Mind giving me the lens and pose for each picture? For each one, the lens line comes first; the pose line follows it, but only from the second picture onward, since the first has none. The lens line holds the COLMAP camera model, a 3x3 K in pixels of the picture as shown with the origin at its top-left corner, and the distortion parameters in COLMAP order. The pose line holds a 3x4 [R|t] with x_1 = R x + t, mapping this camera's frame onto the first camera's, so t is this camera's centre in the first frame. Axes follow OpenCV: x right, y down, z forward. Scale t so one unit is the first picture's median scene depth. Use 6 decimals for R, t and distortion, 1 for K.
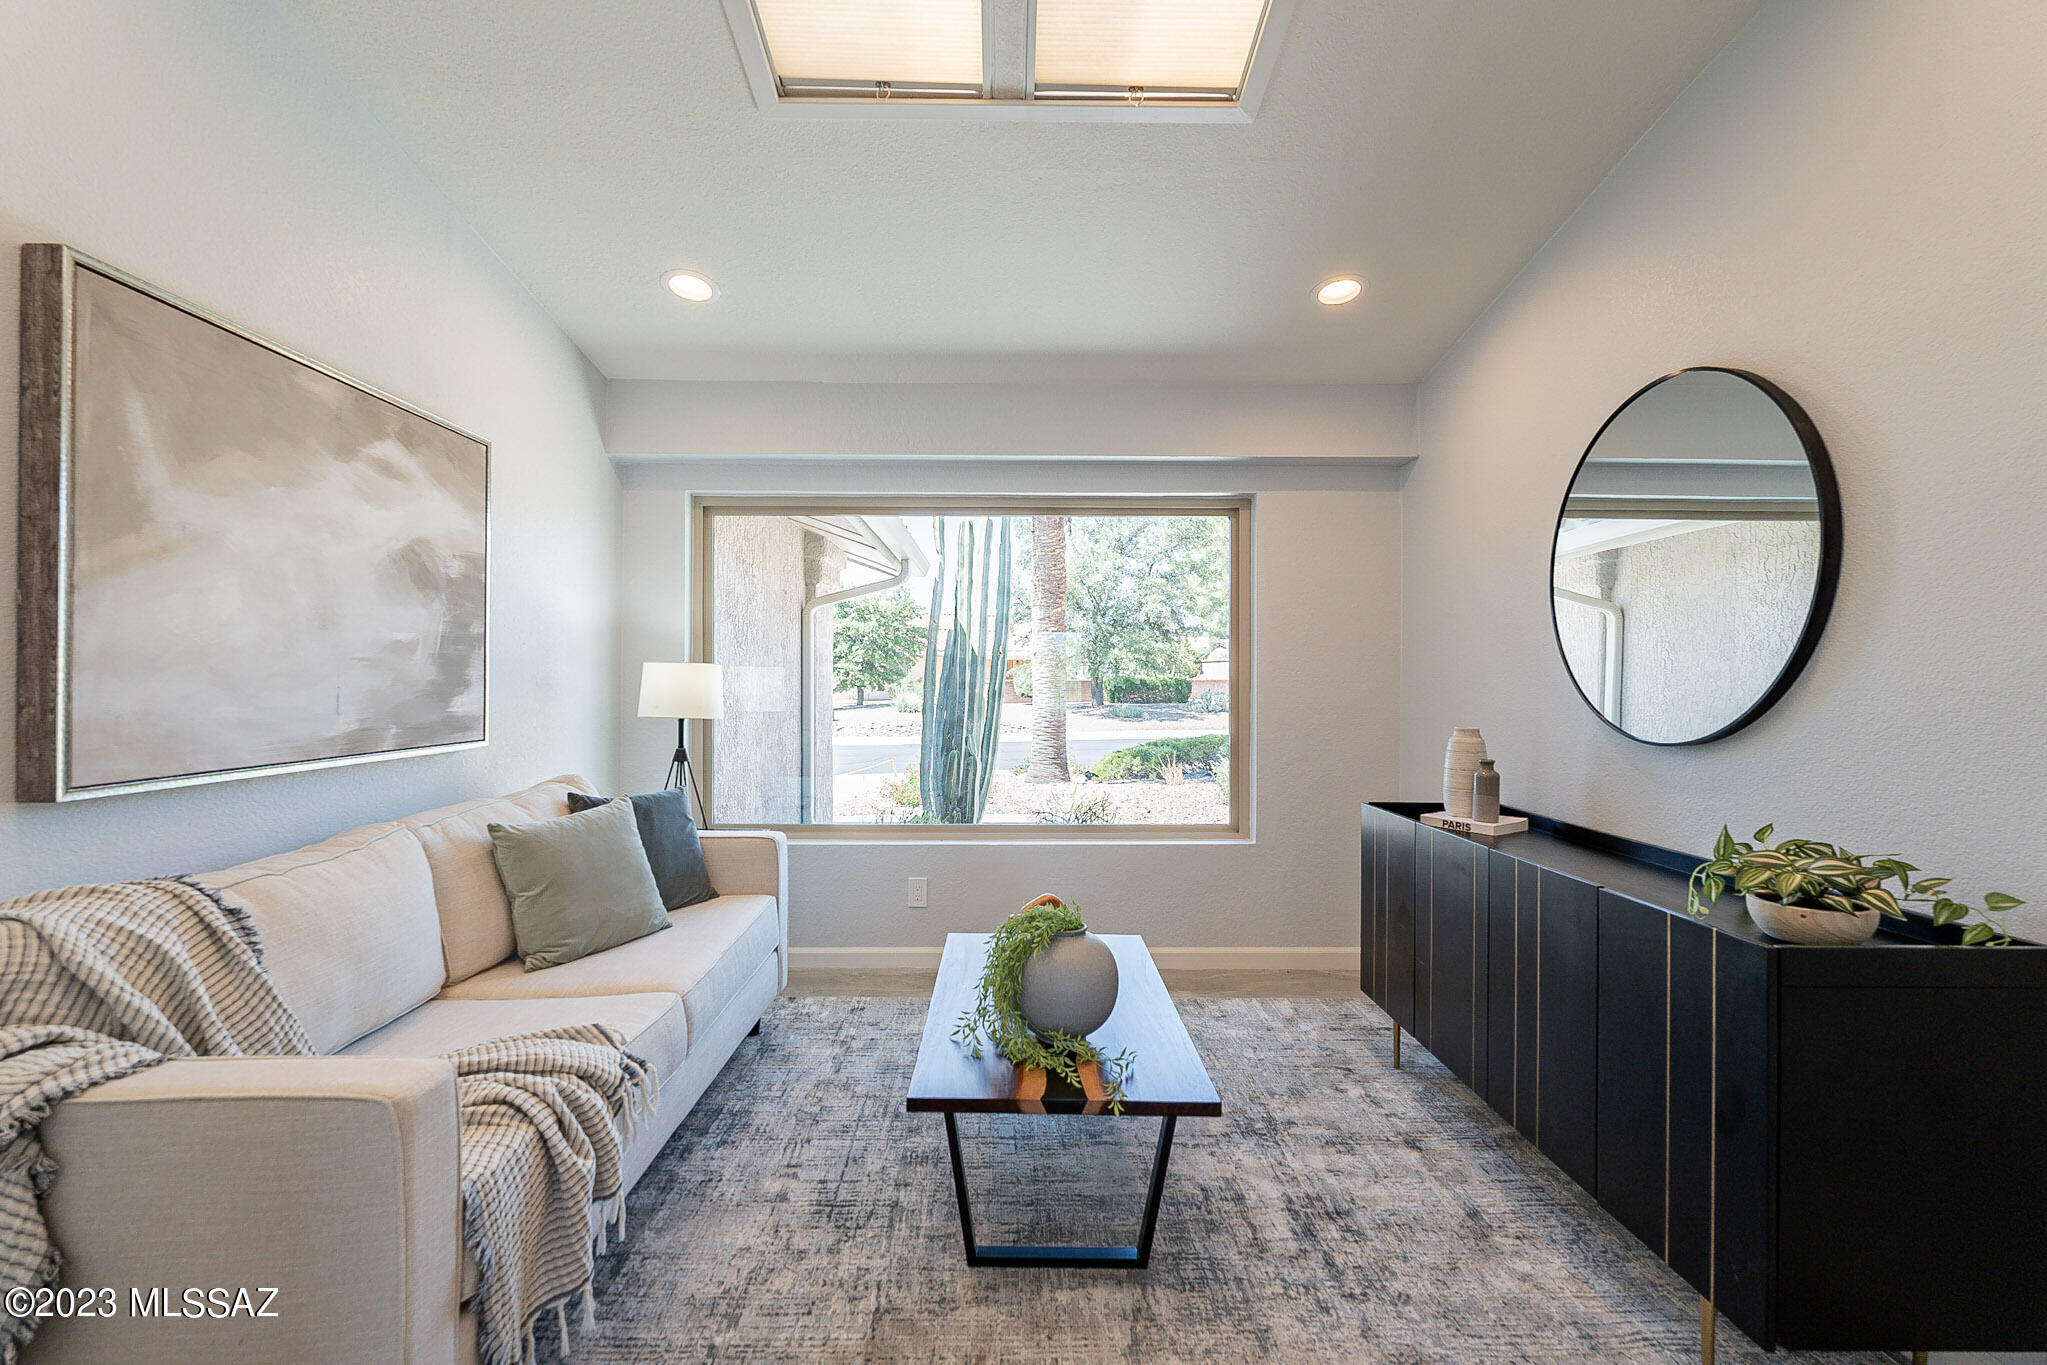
lens RADIAL K [[902.9, 0, 1022.7], [0, 902.9, 669.9], [0, 0, 1]] dist [-0.000094, -0.000129]
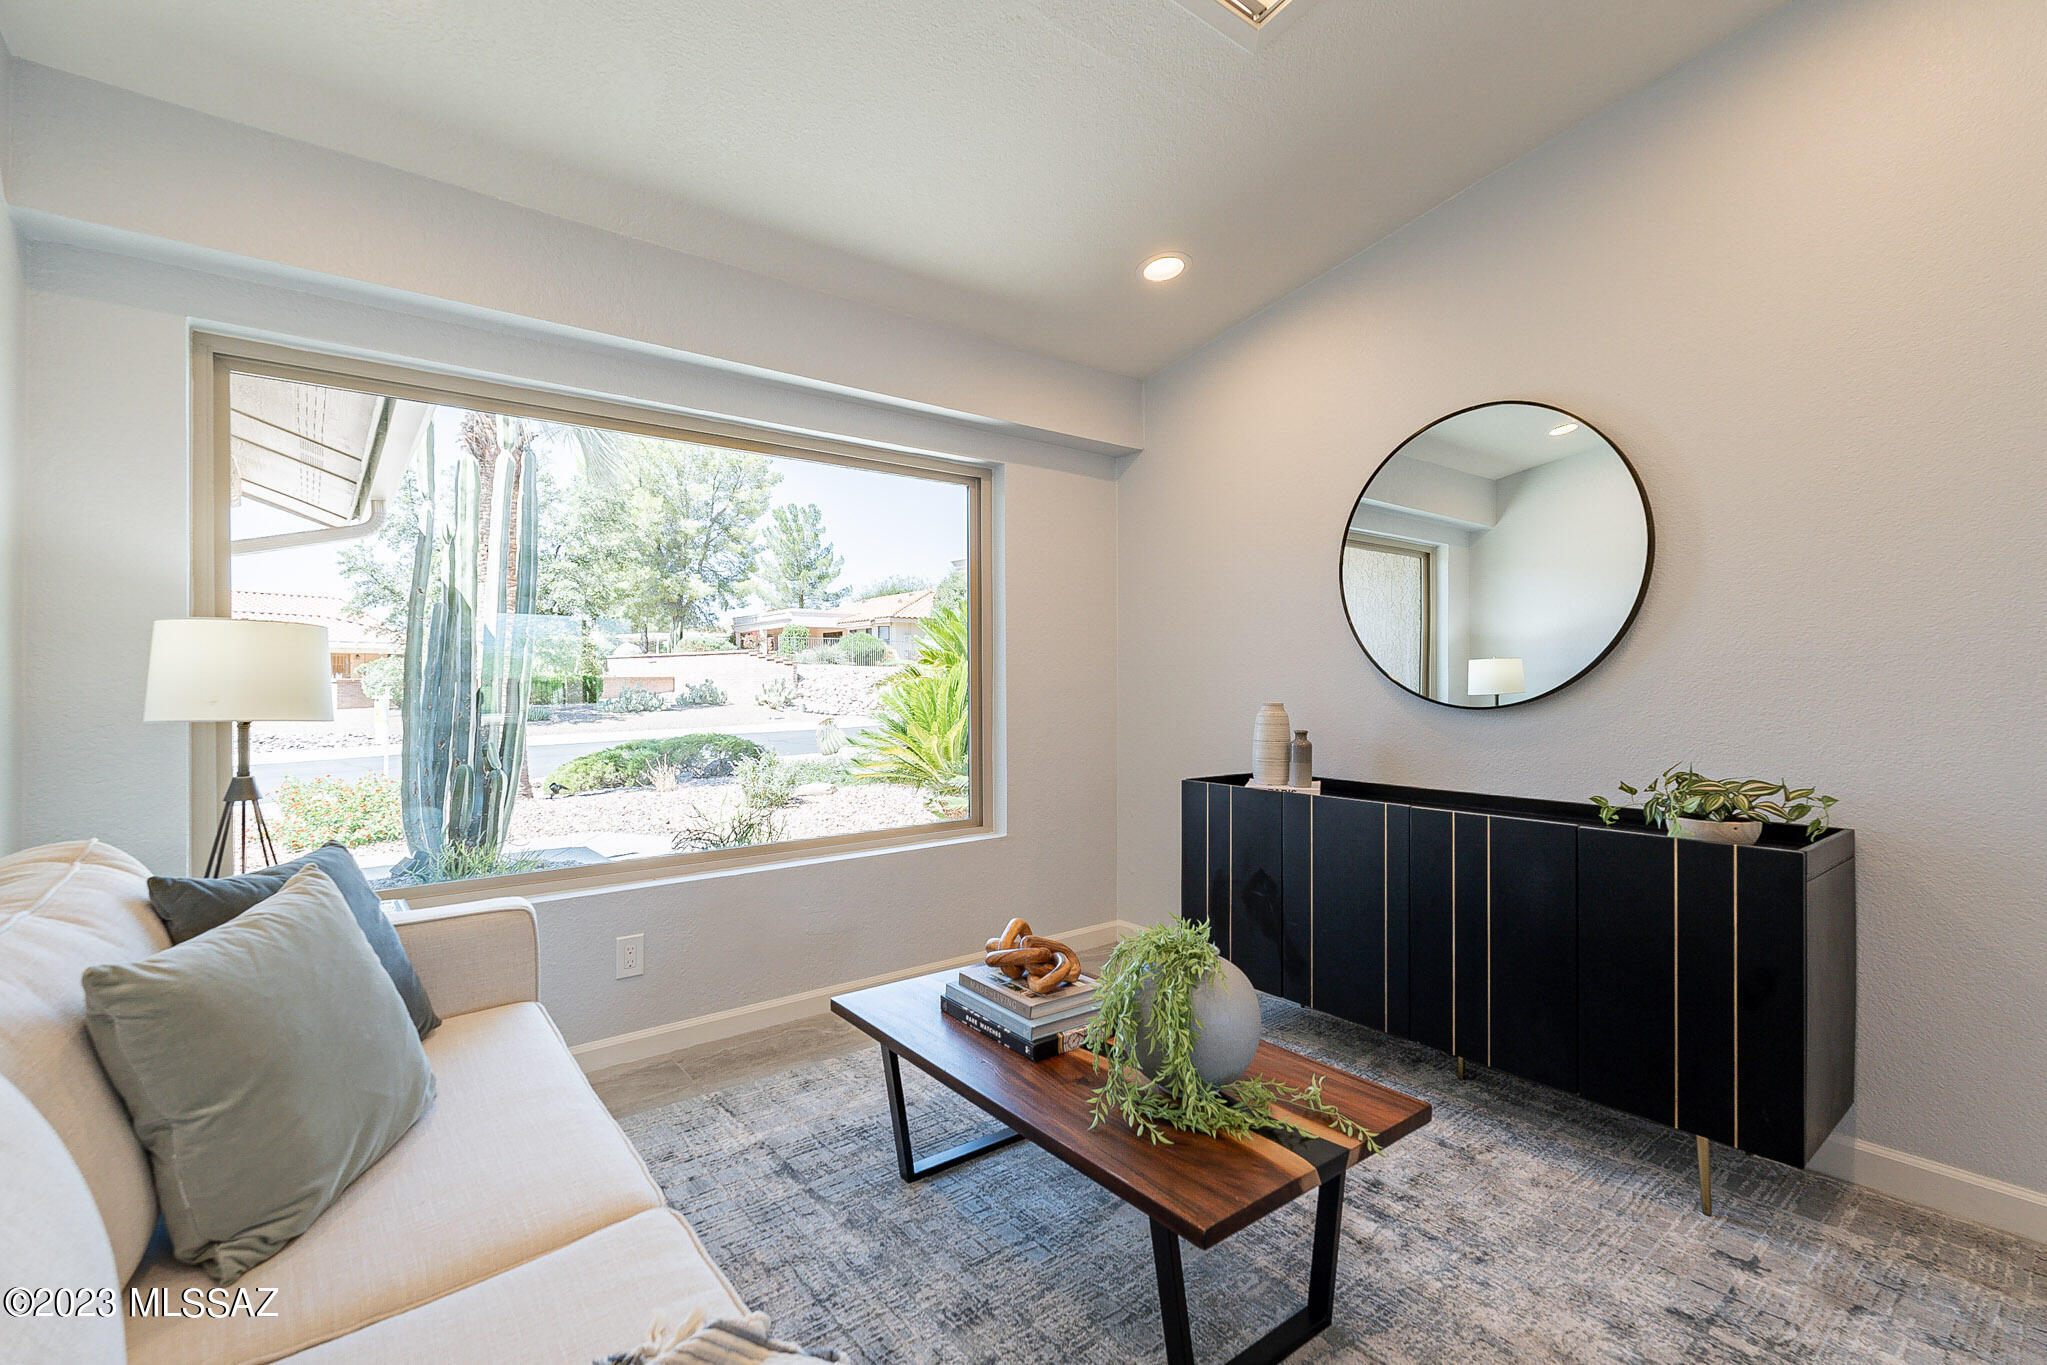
lens RADIAL K [[902.9, 0, 1022.7], [0, 902.9, 669.9], [0, 0, 1]] dist [-0.000094, -0.000129]
pose [[0.791322, 0.000168, 0.611400, -0.299171], [-0.001249, 0.999998, 0.001342, 0.017735], [-0.611399, -0.001826, 0.791320, 0.239083]]
